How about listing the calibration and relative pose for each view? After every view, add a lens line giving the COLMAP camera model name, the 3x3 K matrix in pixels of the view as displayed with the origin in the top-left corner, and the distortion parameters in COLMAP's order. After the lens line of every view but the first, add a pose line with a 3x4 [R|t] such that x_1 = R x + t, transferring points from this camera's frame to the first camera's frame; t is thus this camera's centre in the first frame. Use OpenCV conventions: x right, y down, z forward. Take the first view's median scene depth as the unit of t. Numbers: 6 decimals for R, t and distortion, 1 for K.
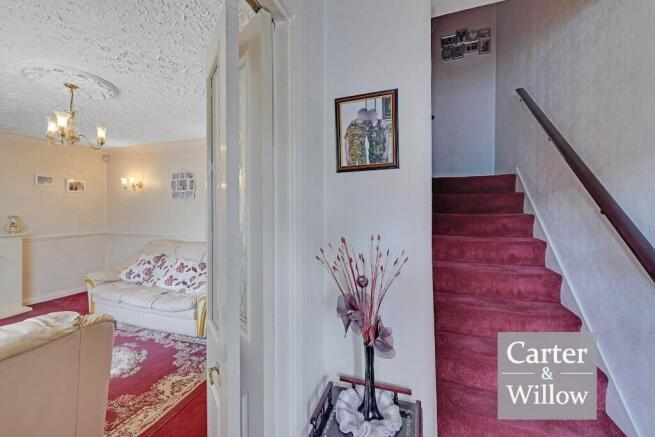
lens RADIAL K [[263.2, 0, 326.6], [0, 263.2, 214.2], [0, 0, 1]] dist [0.000062, -0.000217]
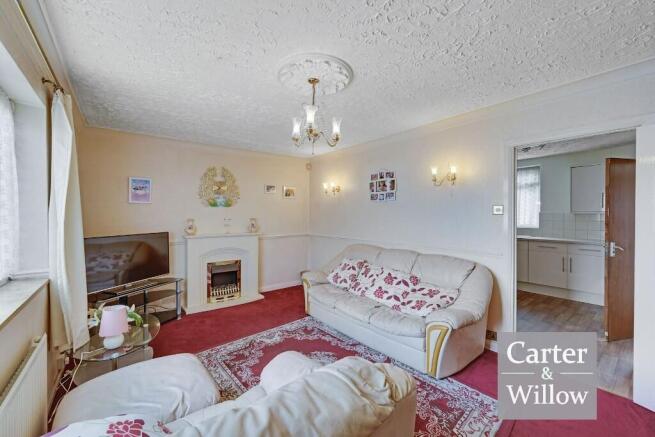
lens RADIAL K [[259.9, 0, 327.5], [0, 259.9, 218.5], [0, 0, 1]] dist [-0.000558, -0.000042]
pose [[0.857742, 0.008124, -0.514016, -0.282007], [-0.007251, 0.999967, 0.003704, -0.000025], [0.514029, 0.000550, 0.857773, 0.145710]]
